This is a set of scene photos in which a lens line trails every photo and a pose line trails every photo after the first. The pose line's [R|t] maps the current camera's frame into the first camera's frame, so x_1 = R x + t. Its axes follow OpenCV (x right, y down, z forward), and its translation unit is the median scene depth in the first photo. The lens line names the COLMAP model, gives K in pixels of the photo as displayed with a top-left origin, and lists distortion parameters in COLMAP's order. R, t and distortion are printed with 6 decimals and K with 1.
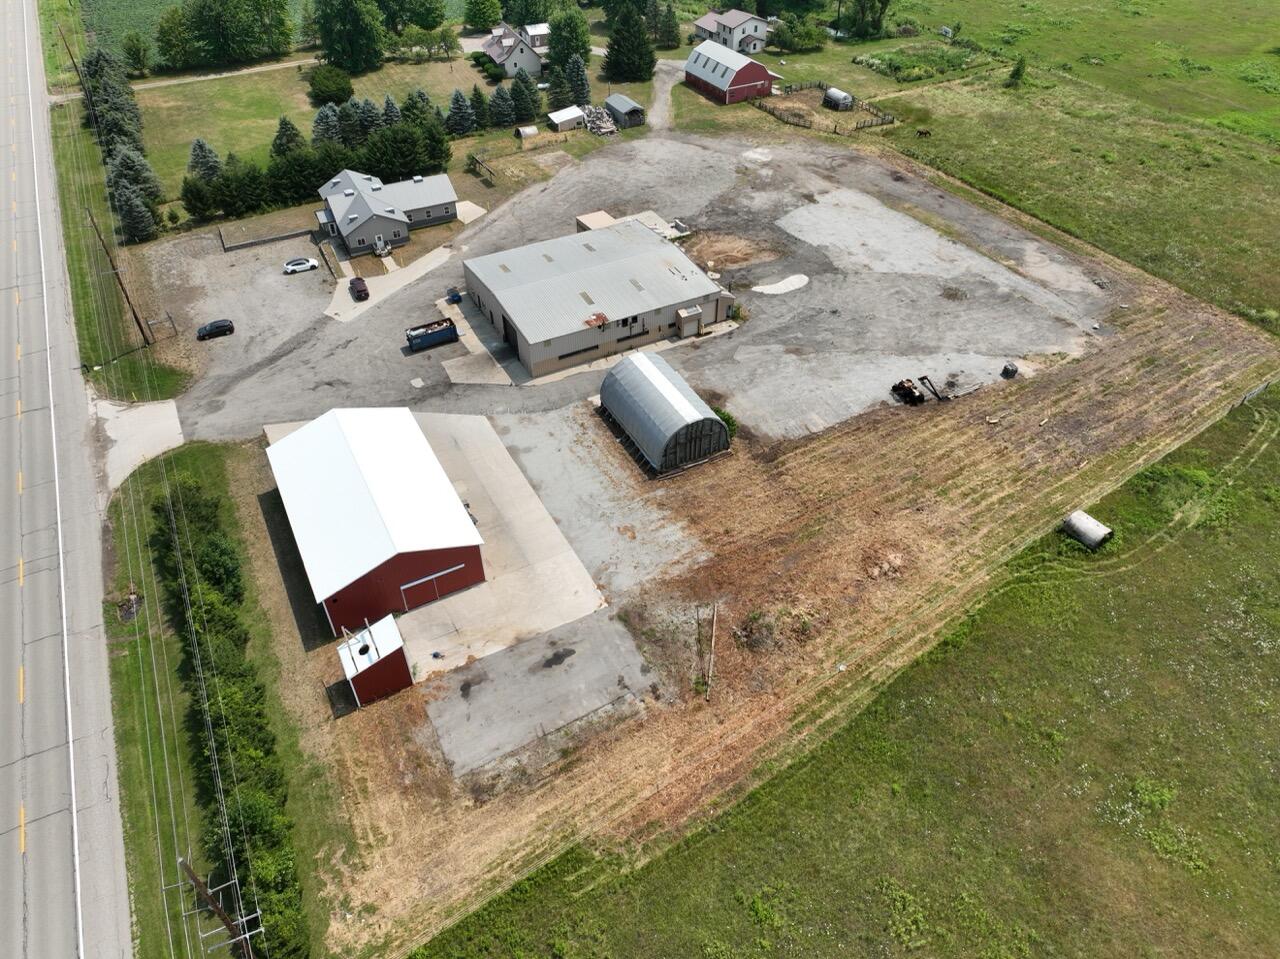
lens RADIAL K [[900.8, 0, 644.6], [0, 900.8, 472.7], [0, 0, 1]] dist [0.001050, 0.017057]
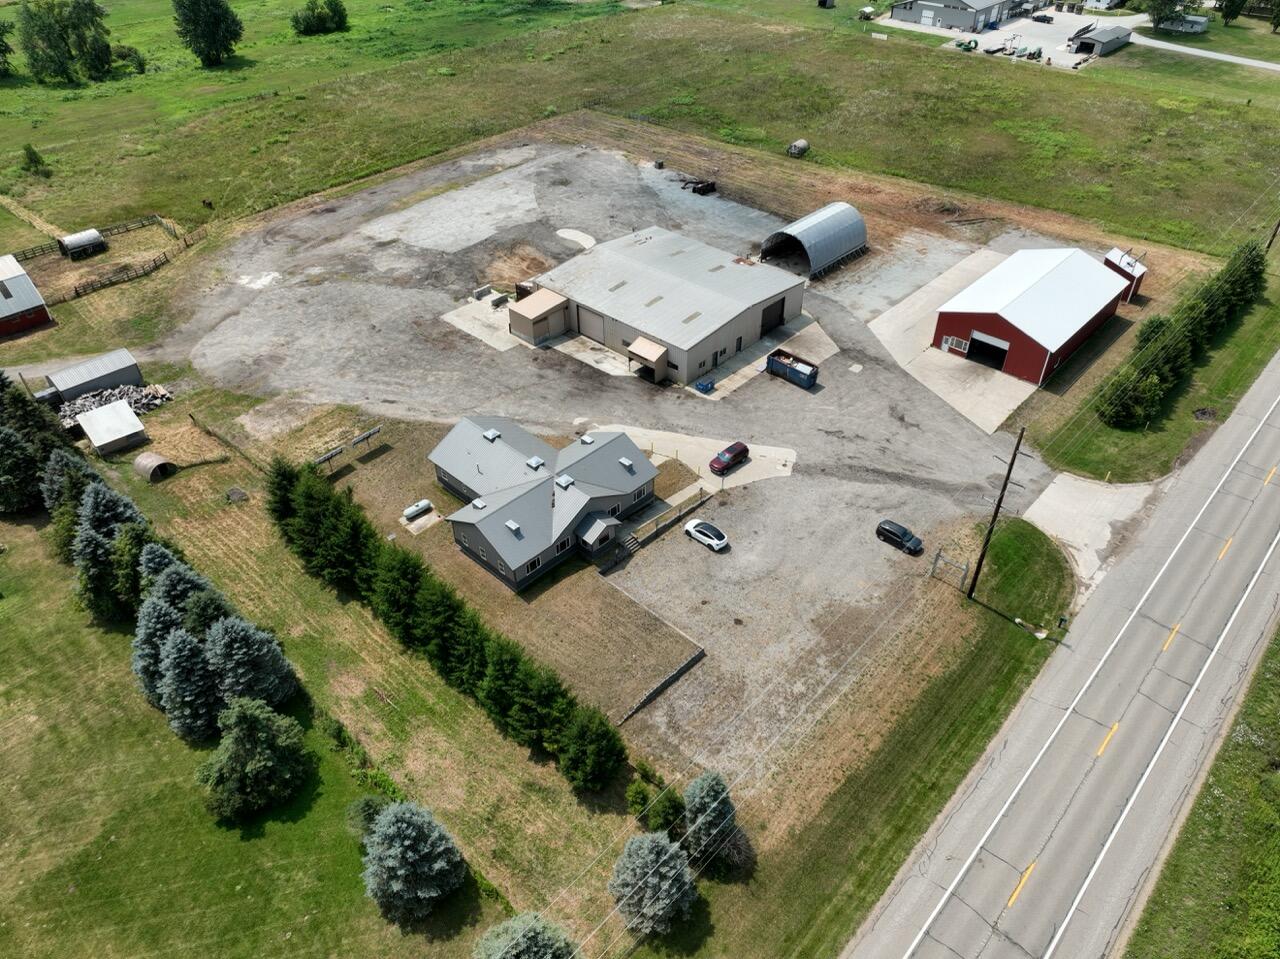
lens RADIAL K [[900.8, 0, 644.6], [0, 900.8, 472.7], [0, 0, 1]] dist [0.001050, 0.017057]
pose [[-0.330462, -0.576447, 0.747331, -0.840208], [0.621269, 0.463222, 0.632021, -0.701008], [-0.710507, 0.673152, 0.205052, 0.880179]]
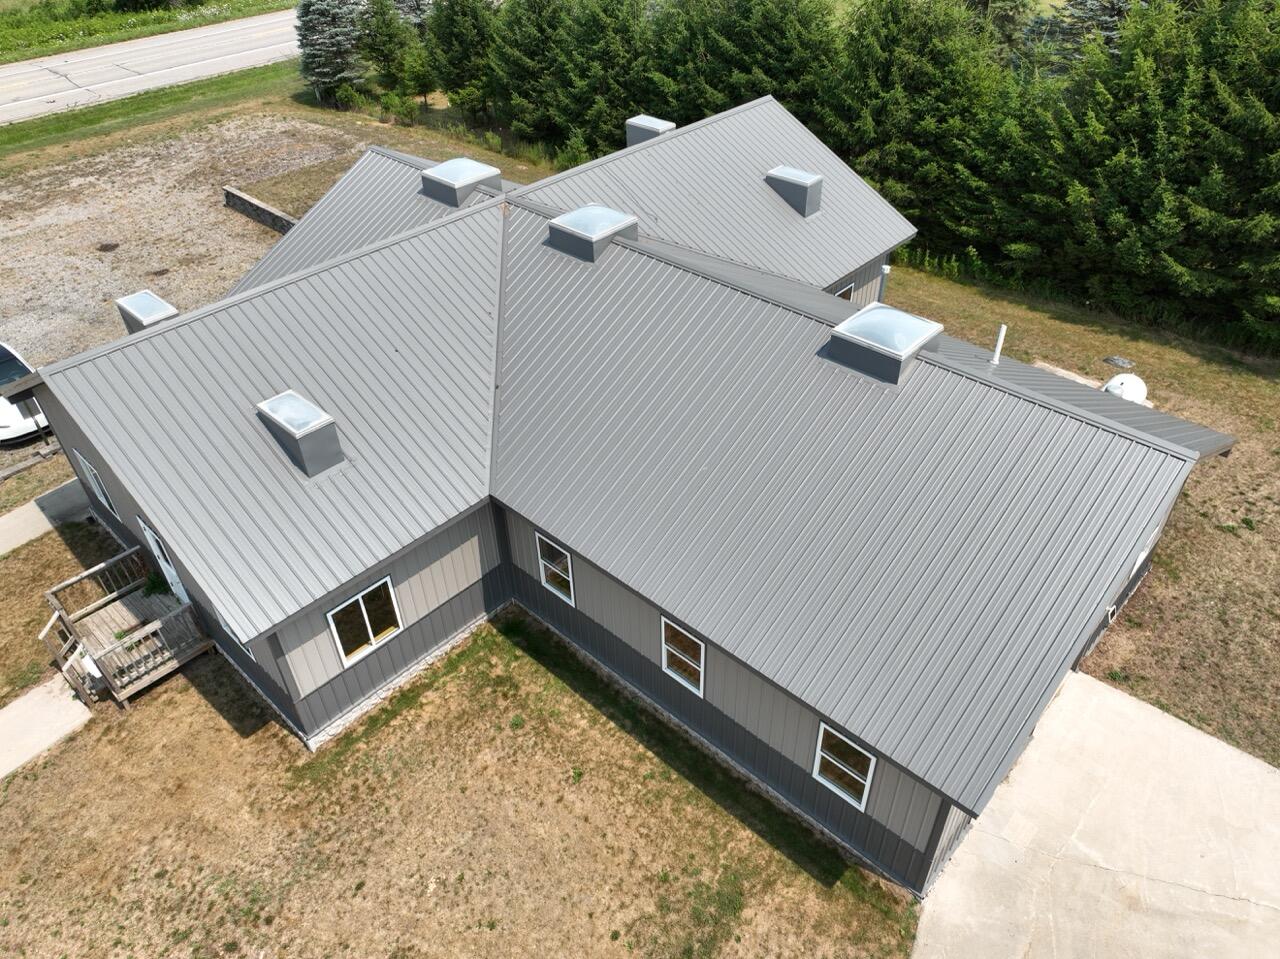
lens RADIAL K [[900.8, 0, 644.6], [0, 900.8, 472.7], [0, 0, 1]] dist [0.001050, 0.017057]
pose [[0.345911, 0.582916, -0.735224, -0.192835], [-0.599900, 0.739911, 0.304389, -0.356937], [0.721433, 0.335770, 0.605634, 1.002148]]
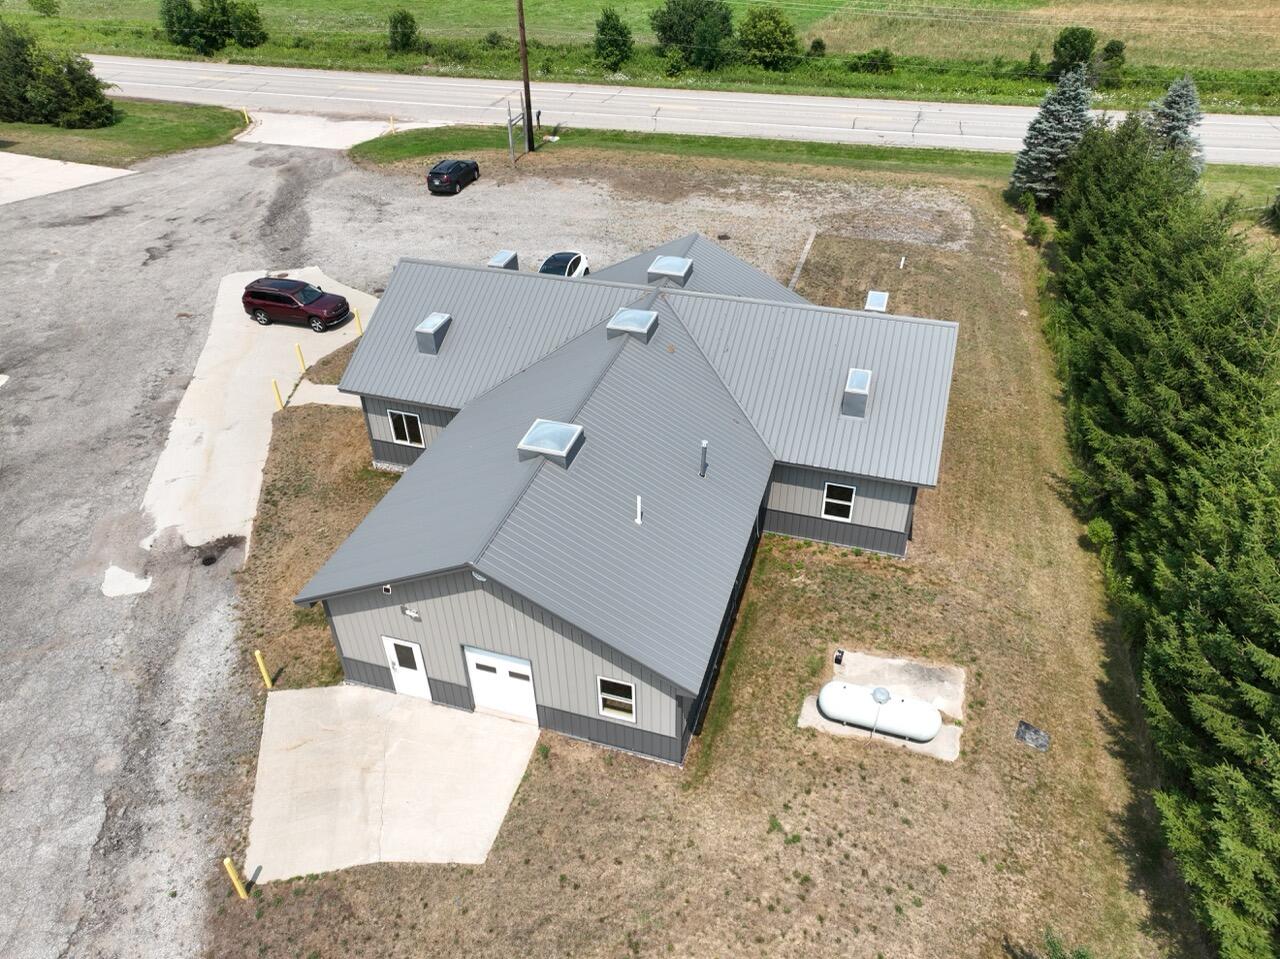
lens RADIAL K [[900.8, 0, 644.6], [0, 900.8, 472.7], [0, 0, 1]] dist [0.001050, 0.017057]
pose [[-0.695544, 0.438868, -0.568871, -0.185578], [-0.453353, 0.346169, 0.821363, -0.498862], [0.557396, 0.829193, -0.041814, 1.105681]]
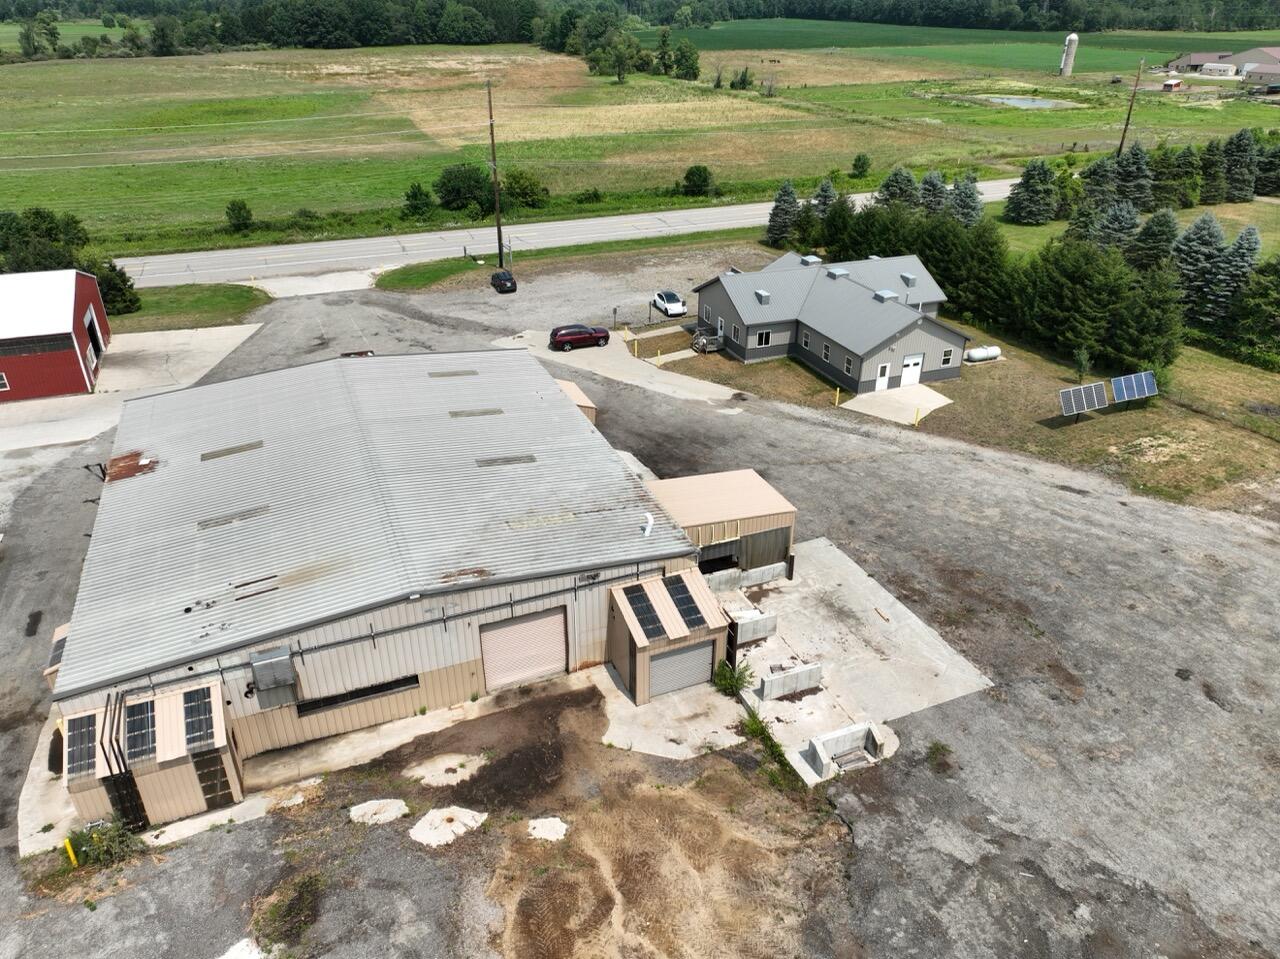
lens RADIAL K [[900.8, 0, 644.6], [0, 900.8, 472.7], [0, 0, 1]] dist [0.001050, 0.017057]
pose [[-0.096451, 0.473134, -0.875695, 0.238194], [-0.651647, 0.635012, 0.414869, -0.412546], [0.752365, 0.610658, 0.247069, 0.914835]]
